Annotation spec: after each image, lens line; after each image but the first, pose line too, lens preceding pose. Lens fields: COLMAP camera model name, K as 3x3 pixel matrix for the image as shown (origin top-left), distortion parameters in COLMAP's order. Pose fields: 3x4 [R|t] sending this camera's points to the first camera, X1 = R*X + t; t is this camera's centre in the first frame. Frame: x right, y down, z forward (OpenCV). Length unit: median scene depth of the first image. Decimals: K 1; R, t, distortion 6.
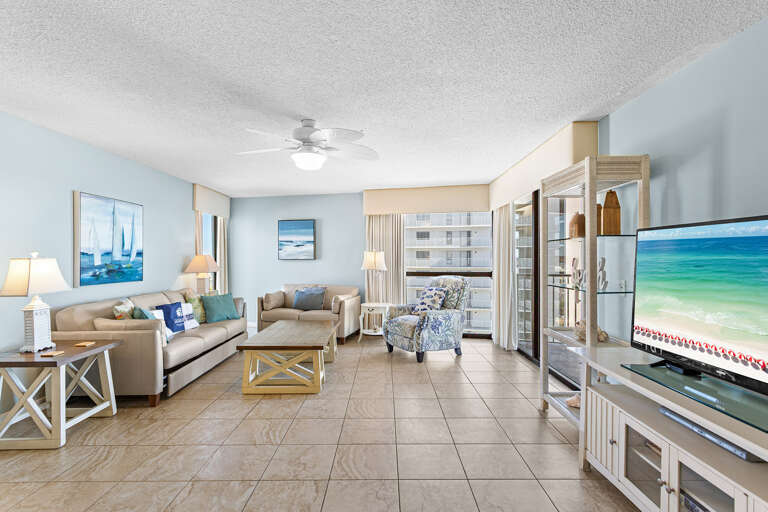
lens RADIAL K [[367.7, 0, 382.6], [0, 367.7, 258.3], [0, 0, 1]] dist [-0.000918, 0.000653]
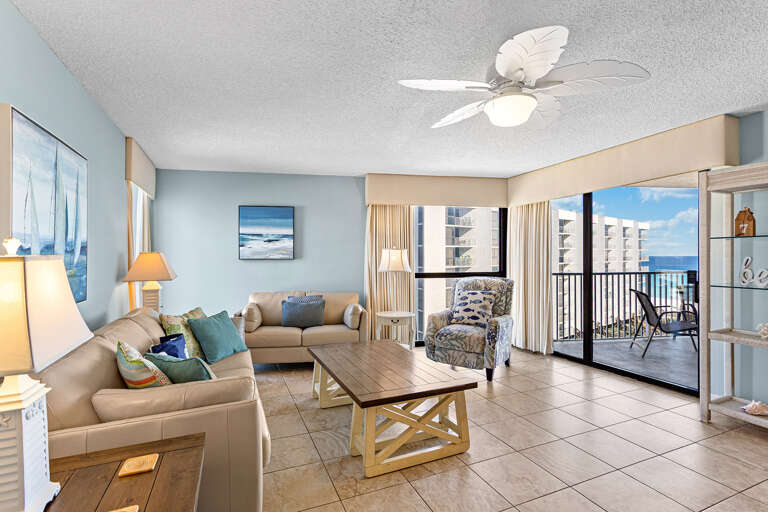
lens RADIAL K [[367.7, 0, 384.9], [0, 367.7, 255.6], [0, 0, 1]] dist [-0.000918, 0.000653]
pose [[0.914435, 0.000858, 0.404732, -0.370954], [0.001933, 0.999977, -0.006487, 0.000943], [-0.404728, 0.006714, 0.914412, 0.262885]]
